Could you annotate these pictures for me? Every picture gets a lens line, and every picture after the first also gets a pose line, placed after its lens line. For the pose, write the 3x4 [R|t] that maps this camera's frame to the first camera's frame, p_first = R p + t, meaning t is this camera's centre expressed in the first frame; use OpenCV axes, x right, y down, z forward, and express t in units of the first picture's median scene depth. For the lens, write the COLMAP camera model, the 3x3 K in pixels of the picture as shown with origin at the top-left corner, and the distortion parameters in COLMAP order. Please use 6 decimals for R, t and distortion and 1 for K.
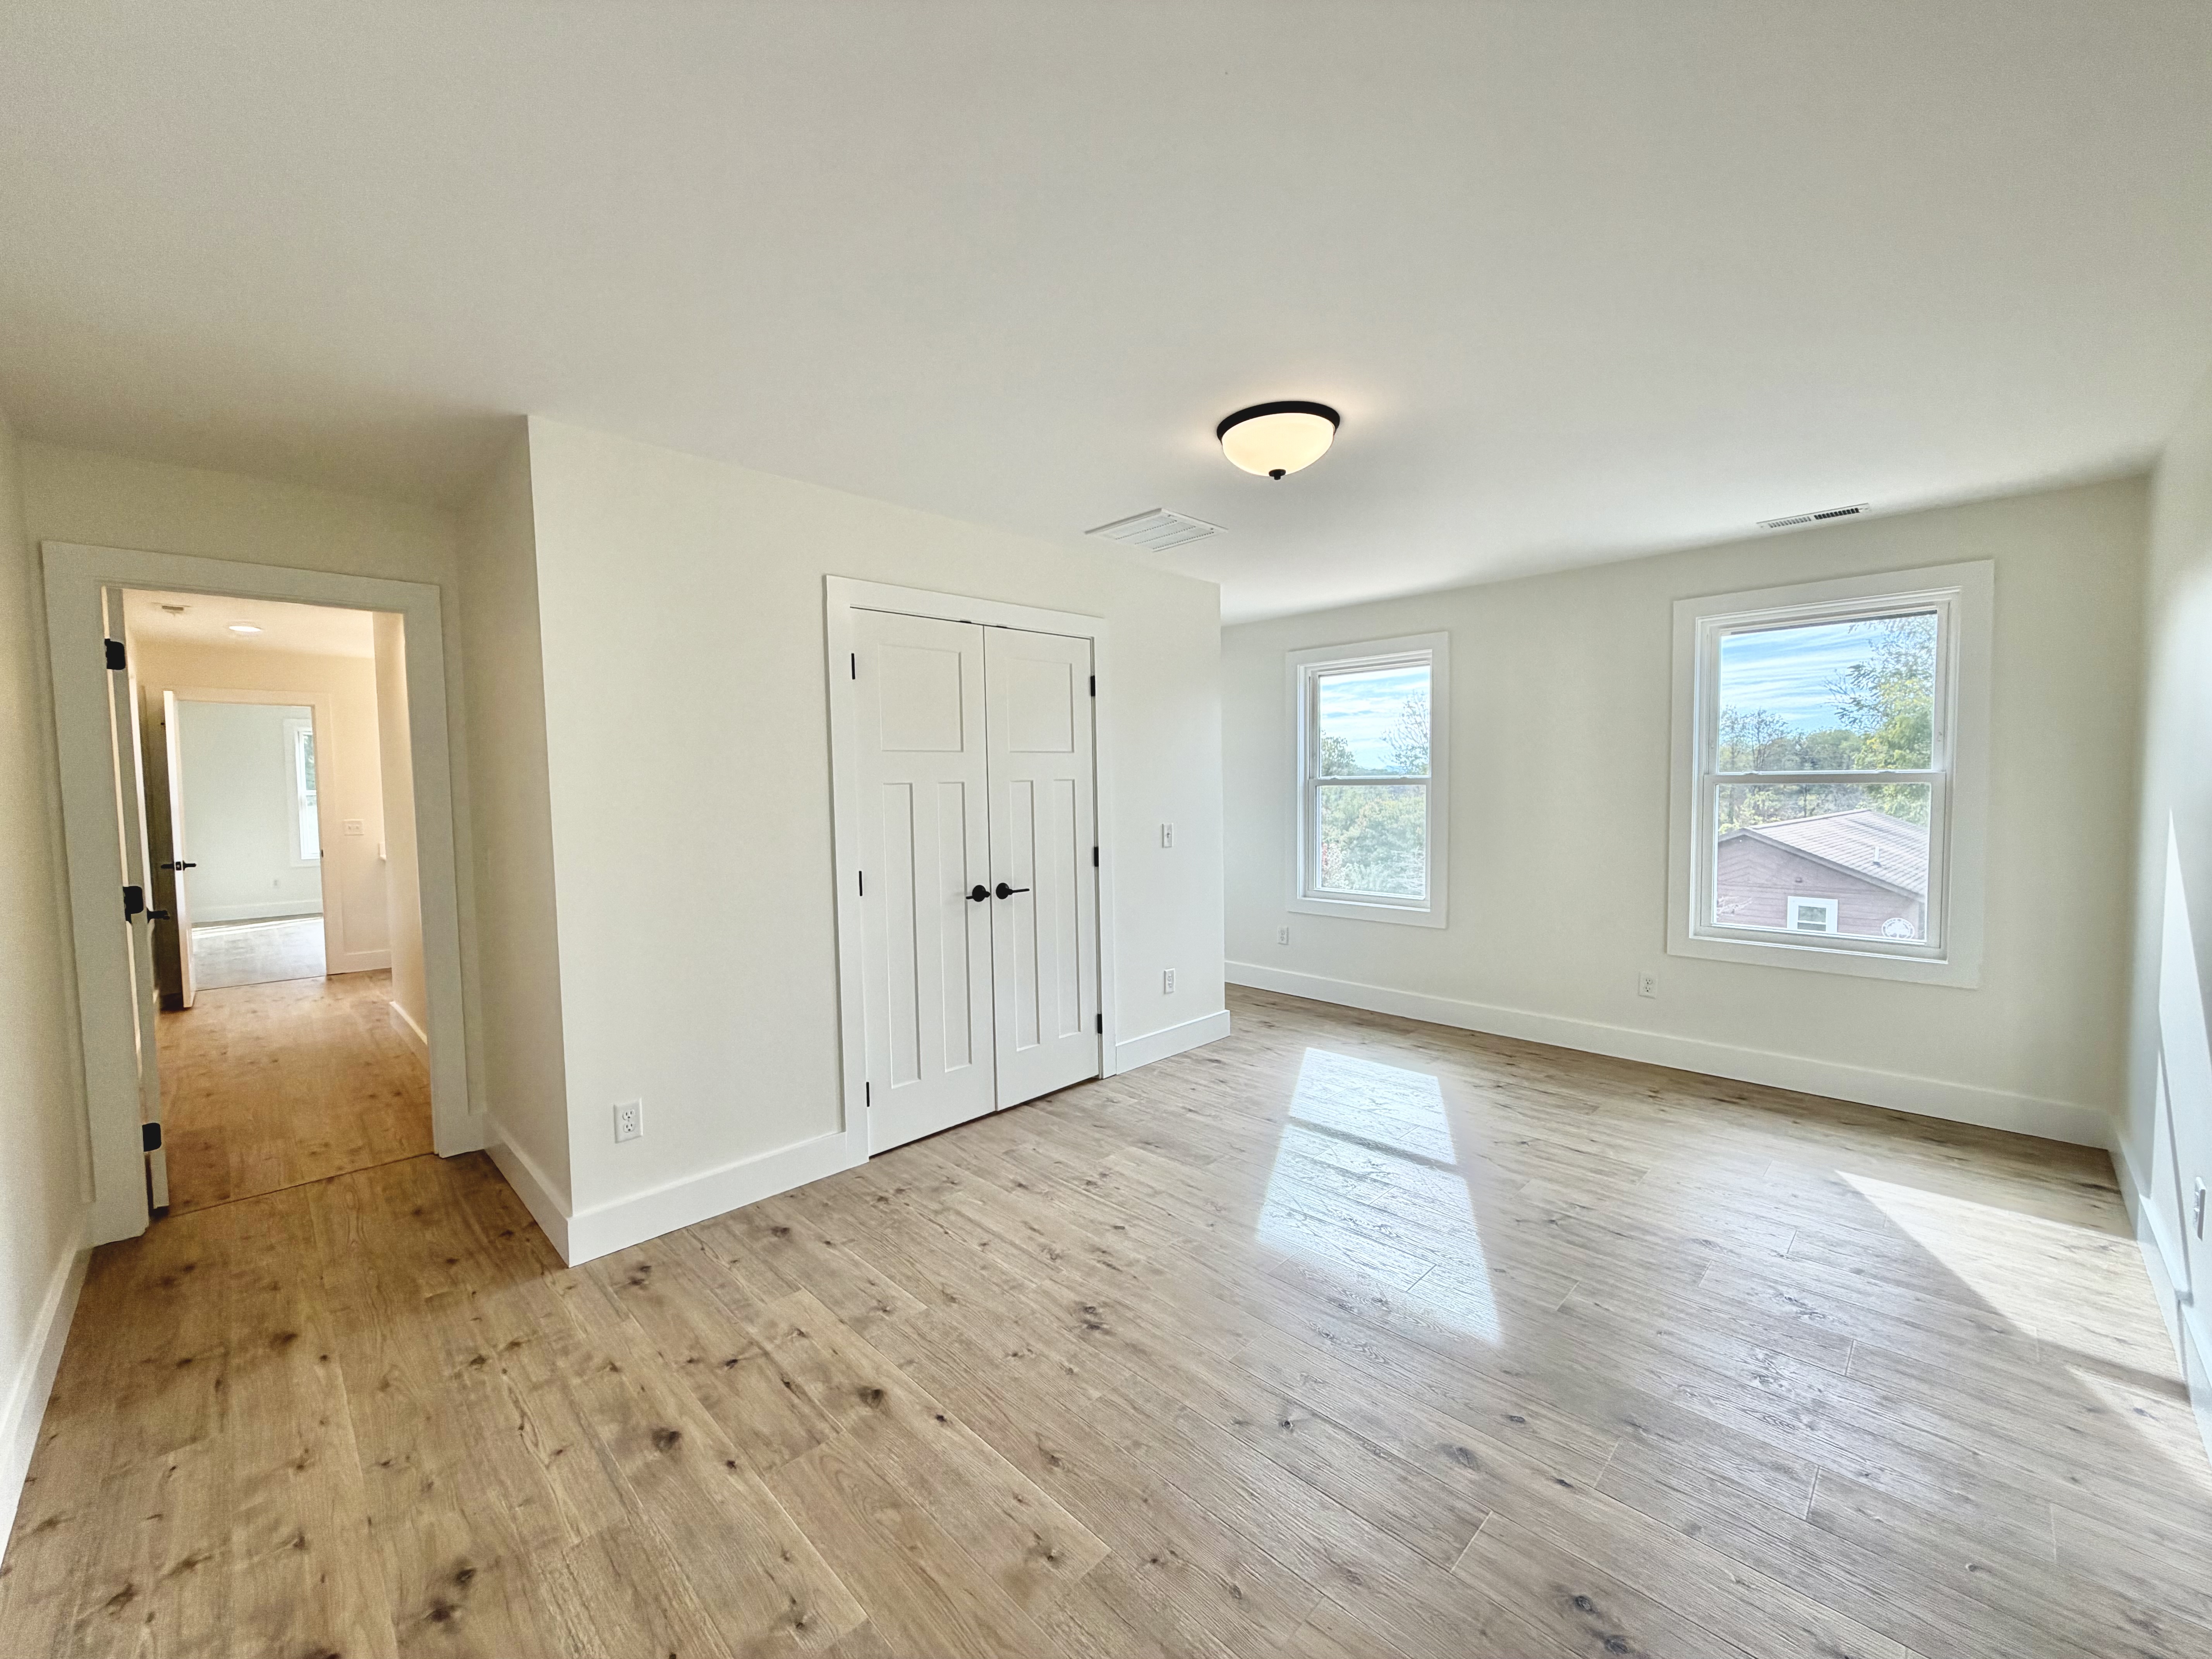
lens RADIAL K [[883.7, 0, 1097.9], [0, 883.7, 839.9], [0, 0, 1]] dist [-0.001009, -0.000090]
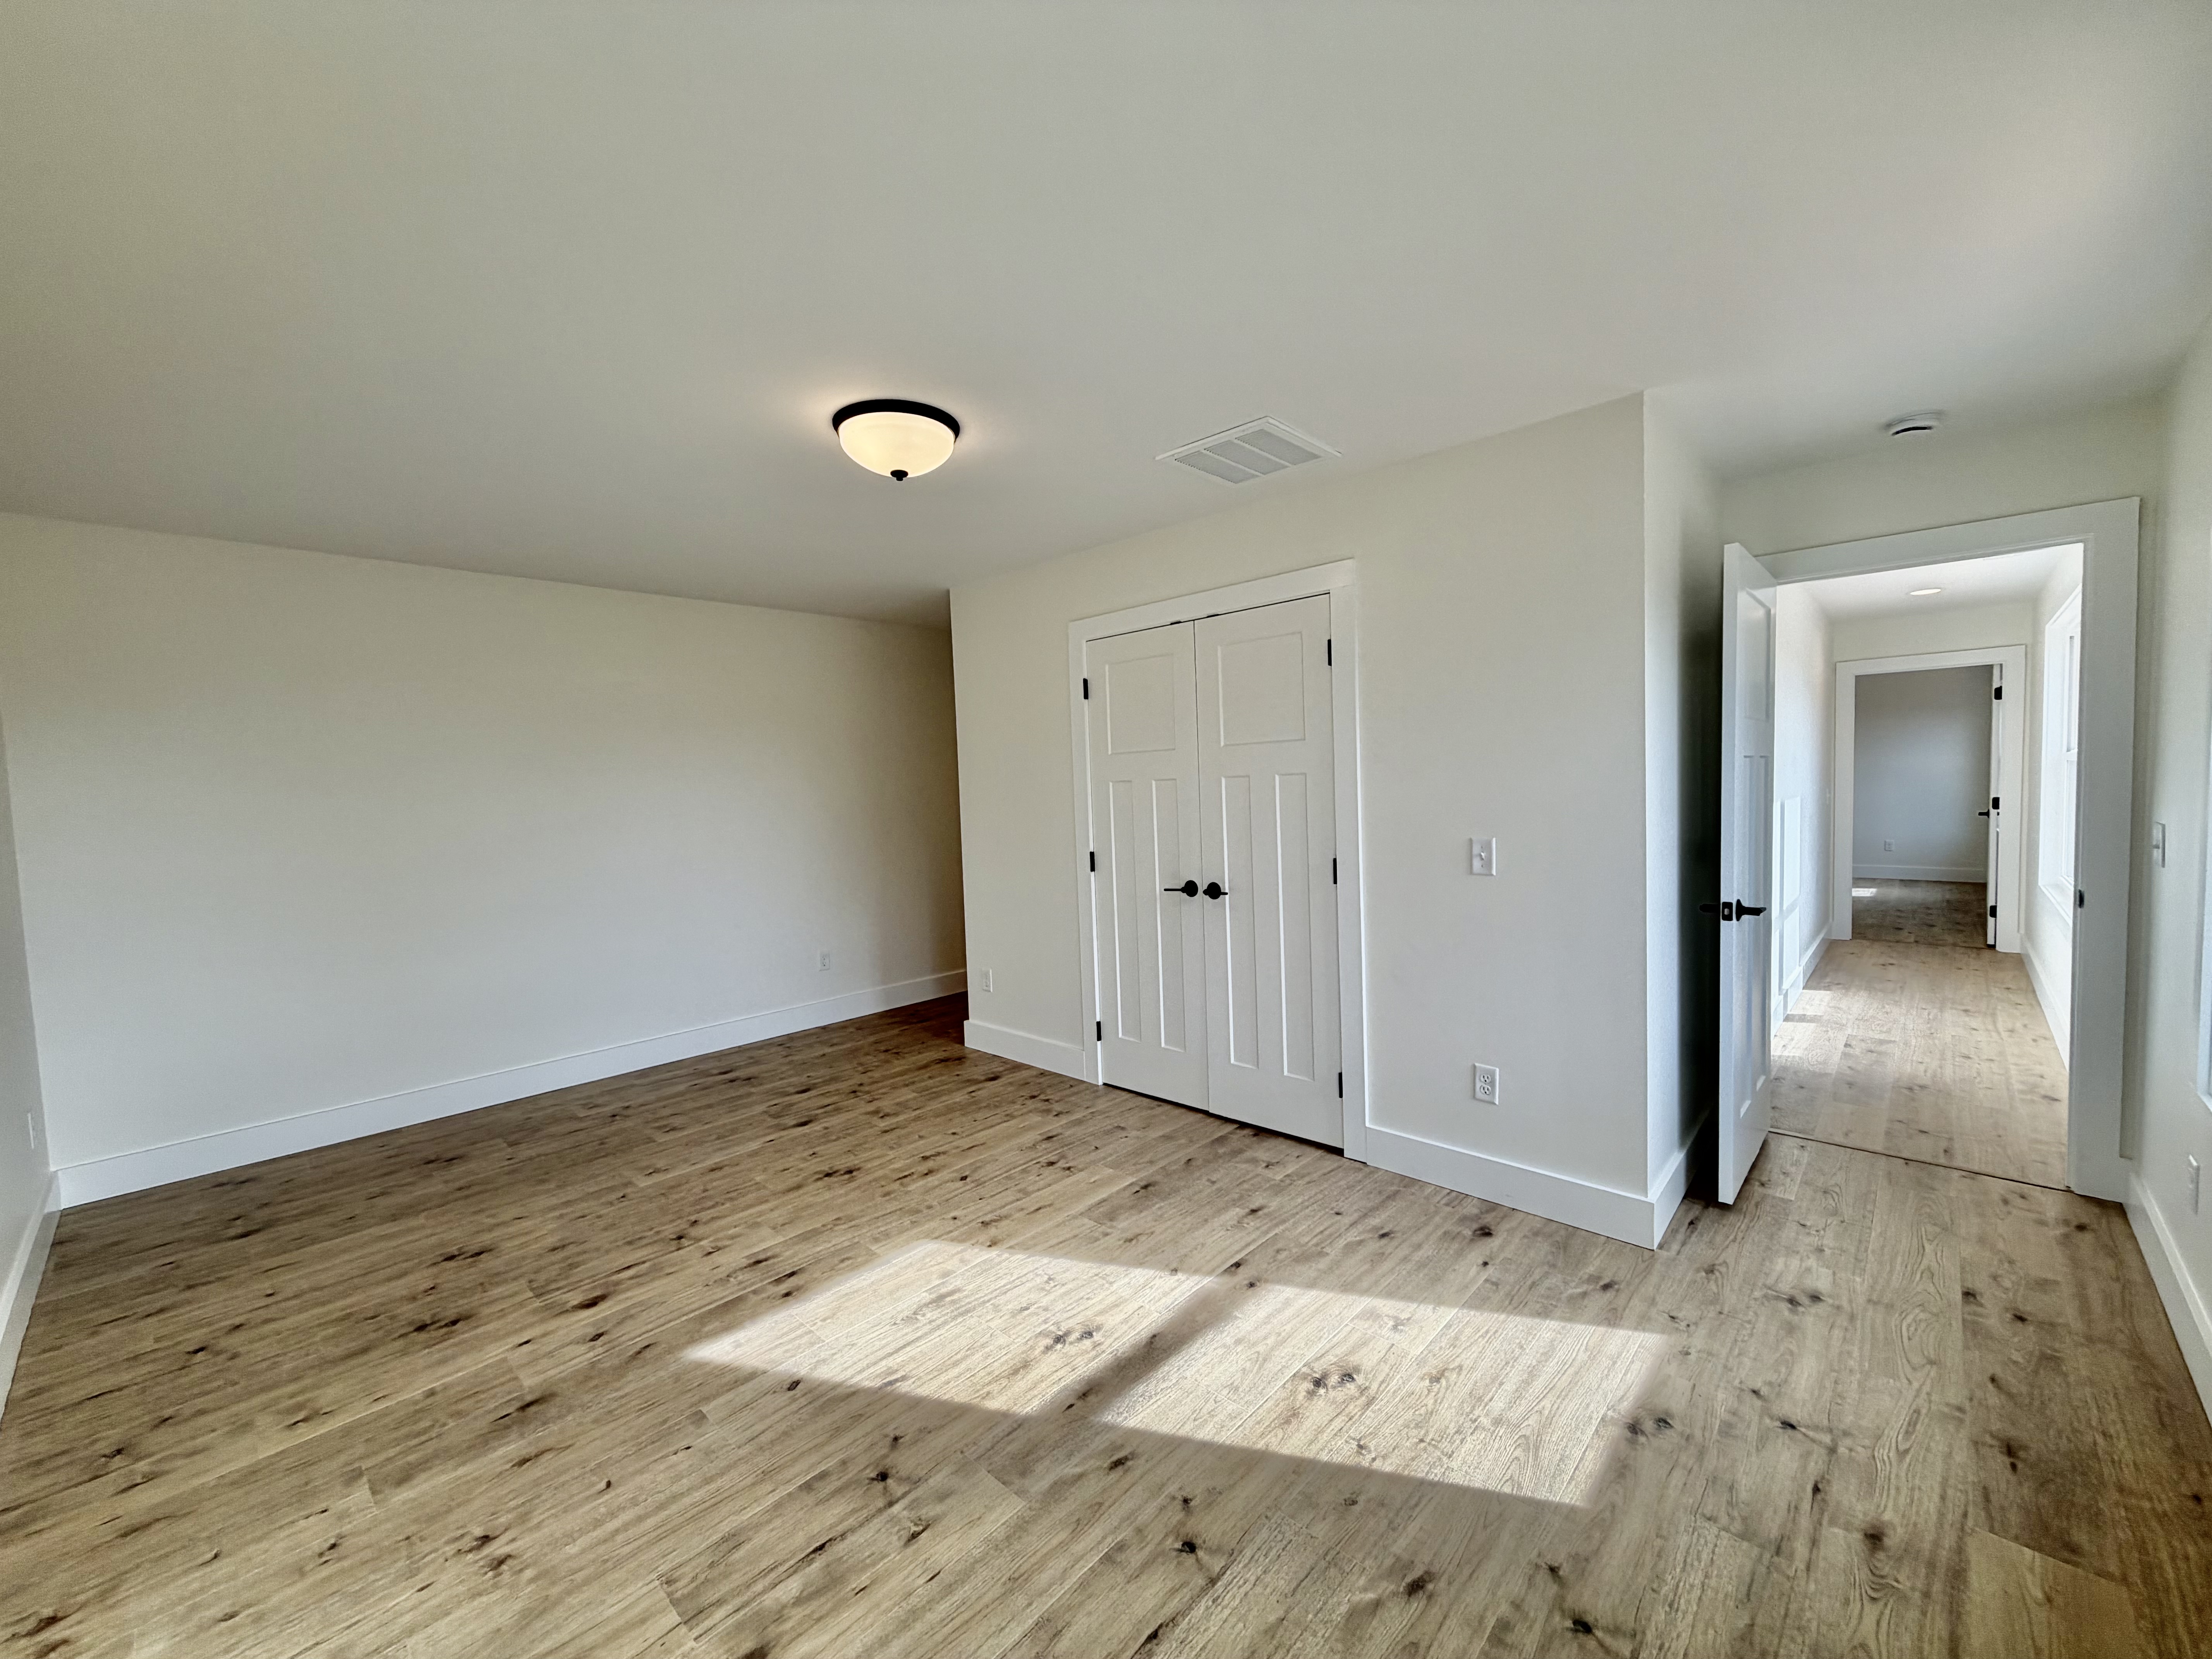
lens RADIAL K [[883.7, 0, 1093.9], [0, 883.7, 836.0], [0, 0, 1]] dist [-0.001009, -0.000090]
pose [[0.024858, 0.073202, -0.997007, 1.065114], [-0.037253, 0.996691, 0.072250, -0.083412], [0.998997, 0.035346, 0.027503, 1.056074]]
